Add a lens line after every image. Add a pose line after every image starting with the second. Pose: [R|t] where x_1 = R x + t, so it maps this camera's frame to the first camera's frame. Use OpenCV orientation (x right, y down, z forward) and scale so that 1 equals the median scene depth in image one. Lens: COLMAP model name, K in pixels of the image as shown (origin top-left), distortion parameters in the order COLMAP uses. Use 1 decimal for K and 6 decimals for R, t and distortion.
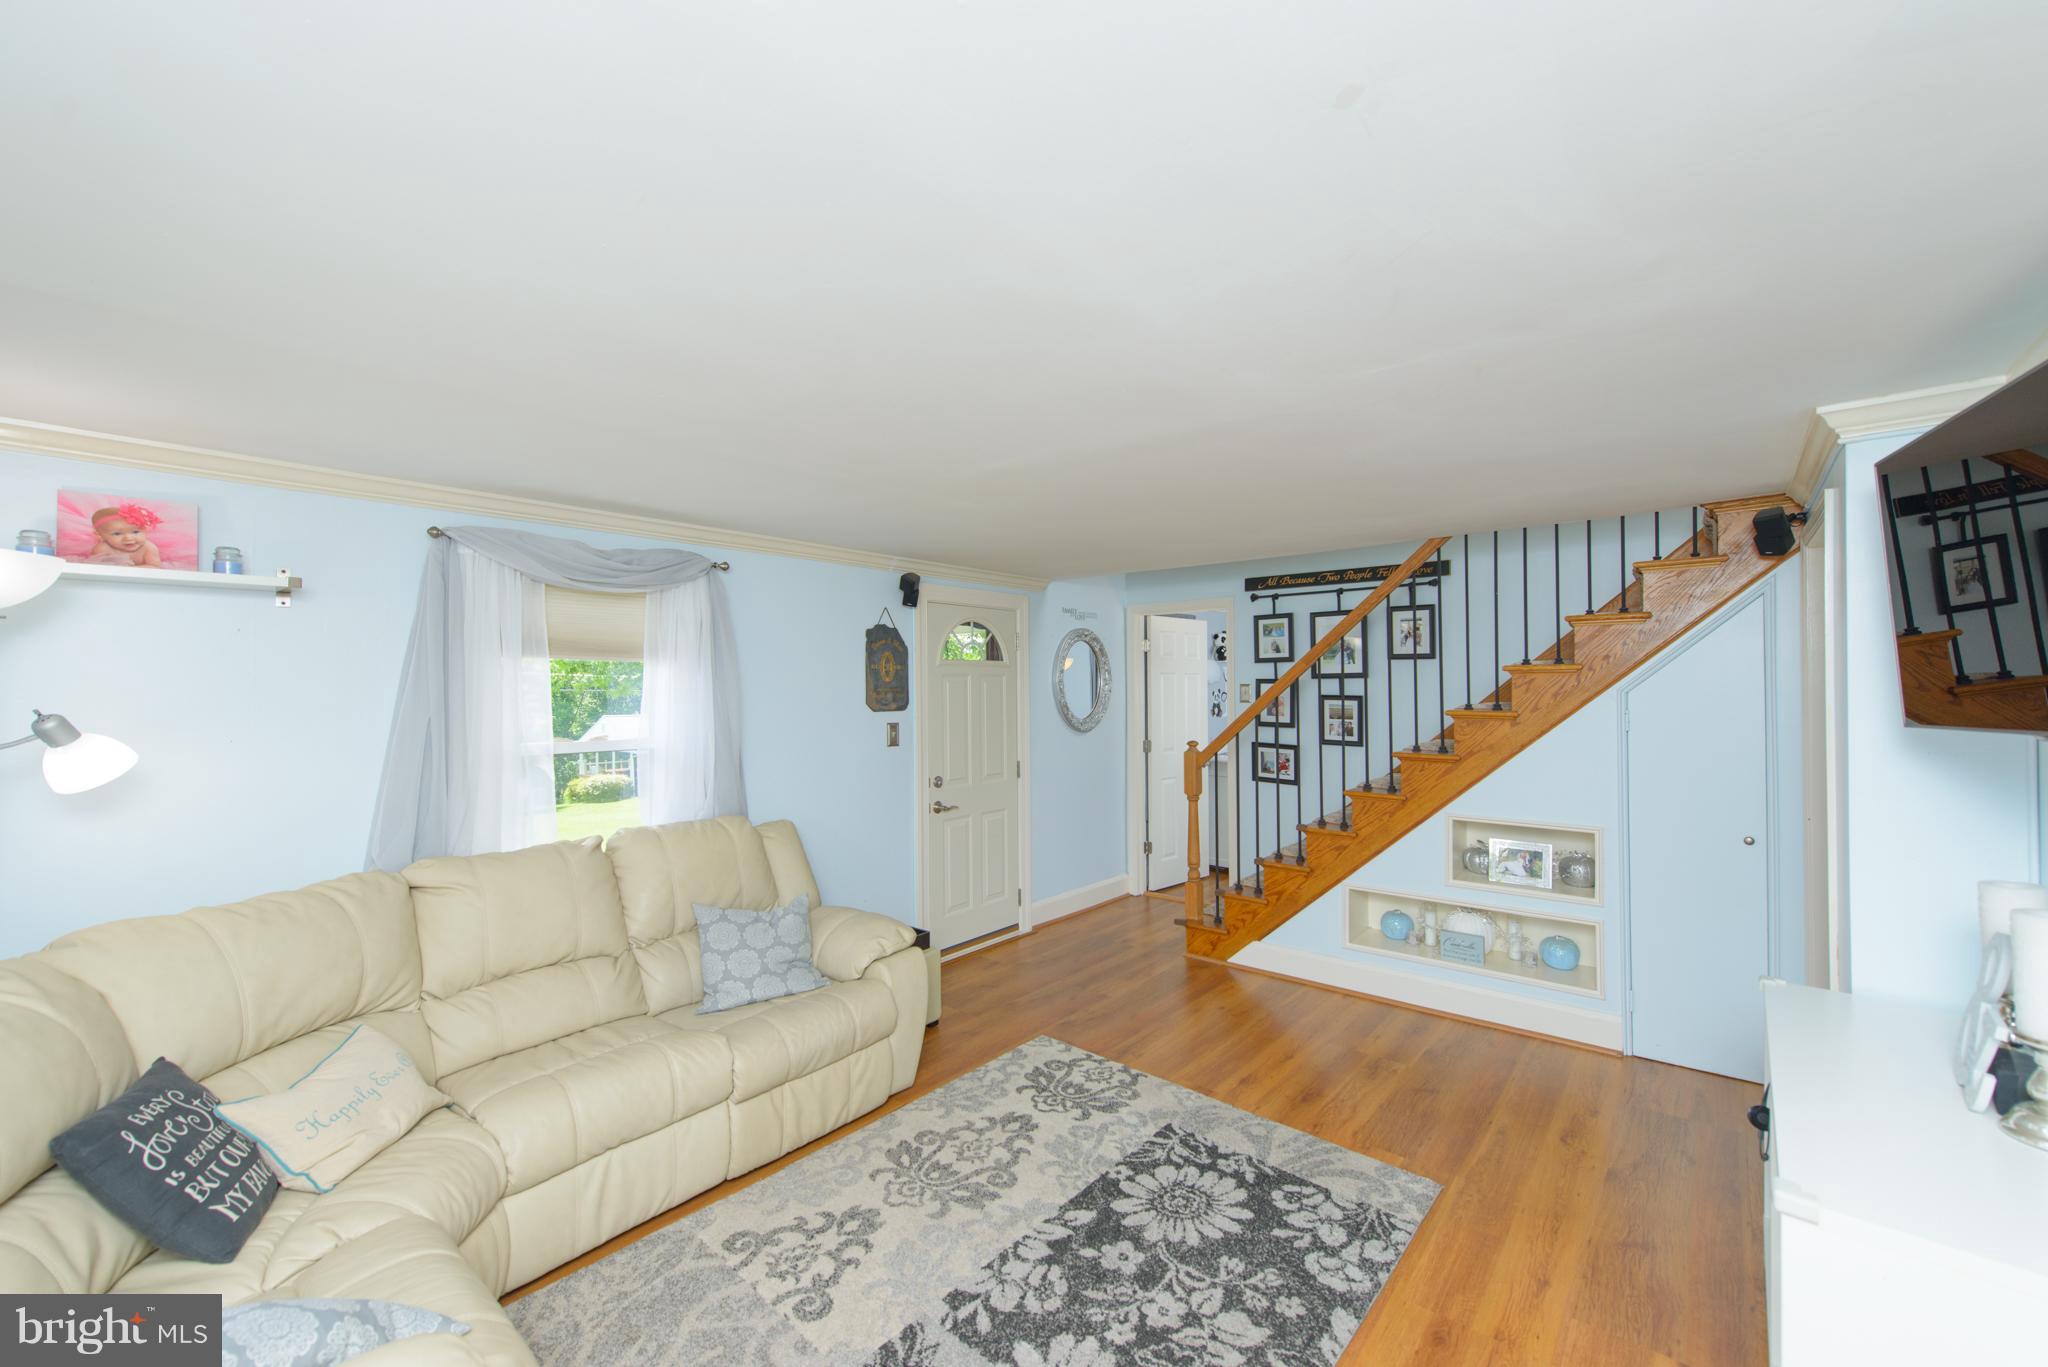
lens RADIAL K [[809.9, 0, 1036.8], [0, 809.9, 683.5], [0, 0, 1]] dist [0.010954, -0.002846]
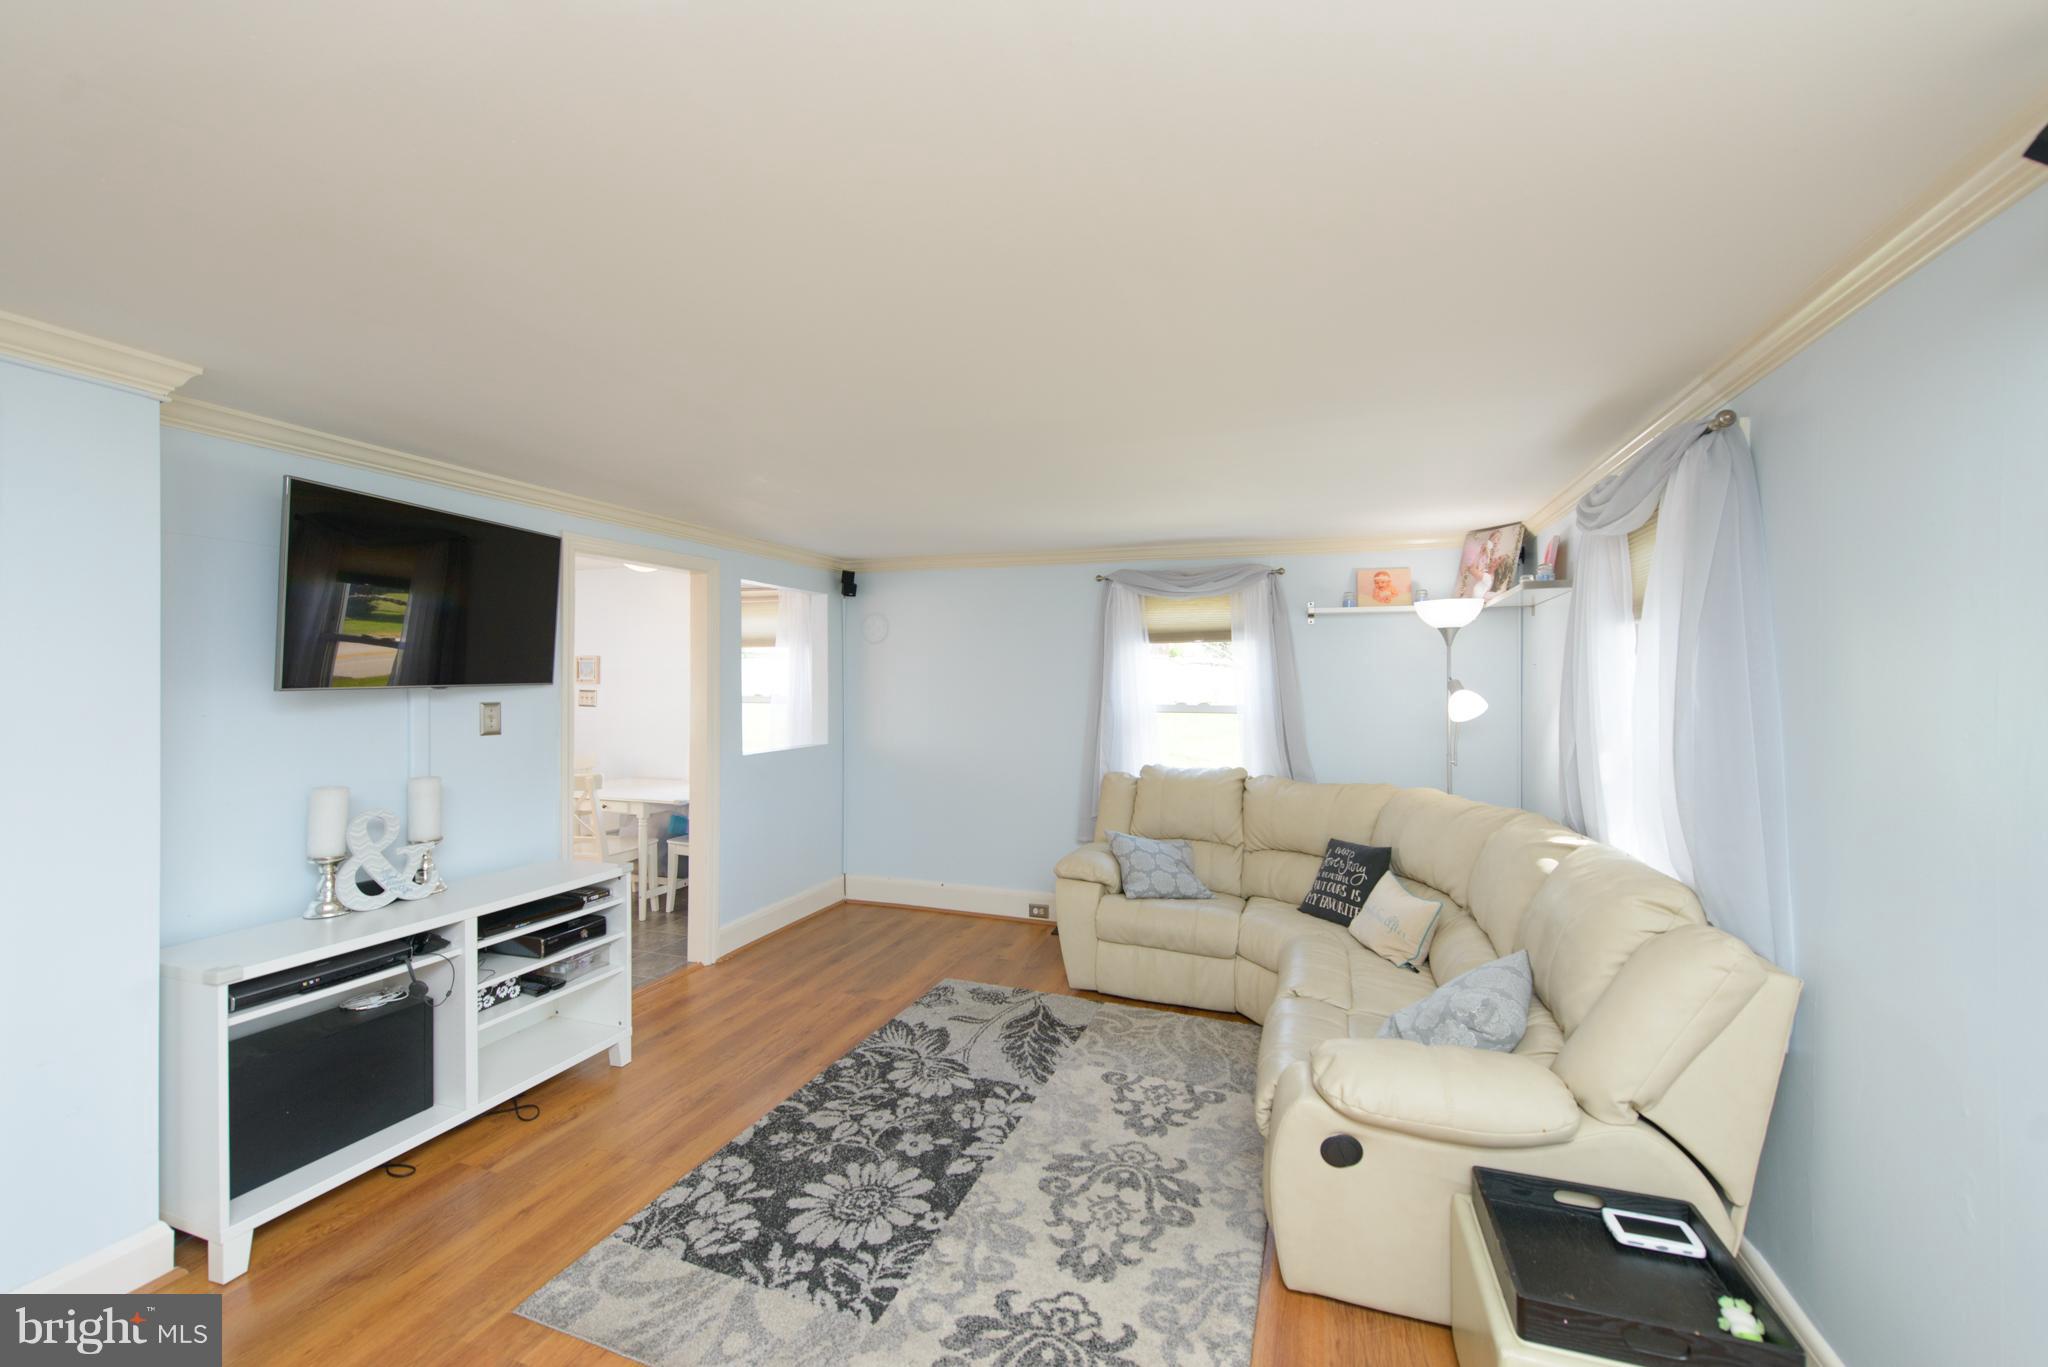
lens RADIAL K [[809.9, 0, 1026.1], [0, 809.9, 696.2], [0, 0, 1]] dist [0.010954, -0.002846]
pose [[-0.939280, 0.010344, -0.342996, 0.275161], [0.005472, 0.999870, 0.015169, 0.031933], [0.343108, 0.012371, -0.939214, 1.691562]]
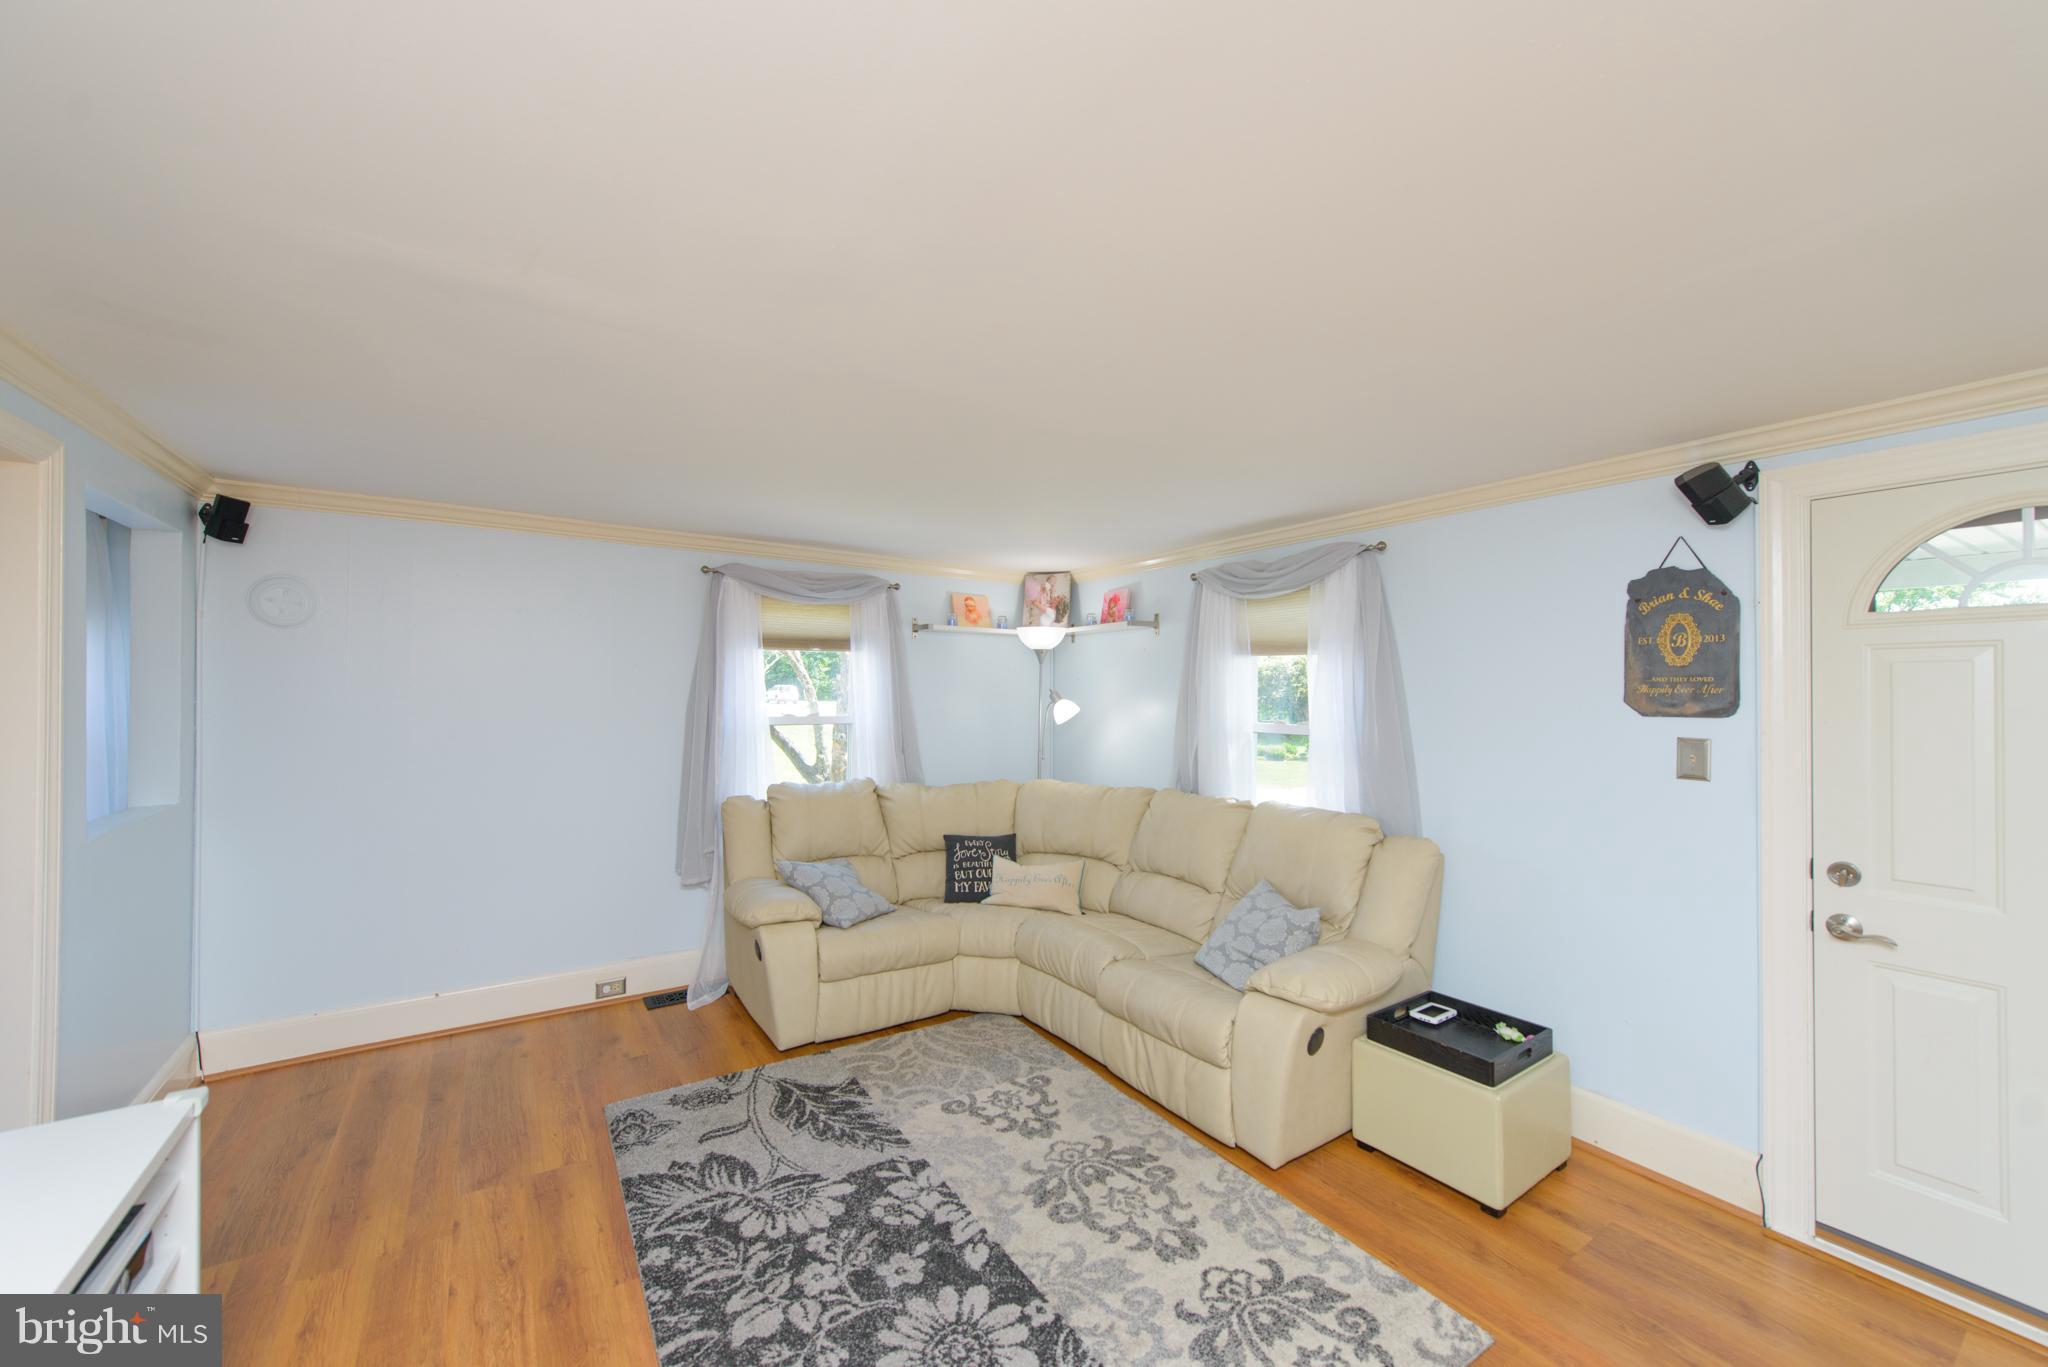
lens RADIAL K [[805.3, 0, 1032.9], [0, 805.3, 689.6], [0, 0, 1]] dist [0.012716, -0.000779]
pose [[-0.279049, 0.004466, -0.960267, 0.760593], [0.000764, 0.999990, 0.004429, 0.018407], [0.960277, 0.000503, -0.279049, 1.109851]]
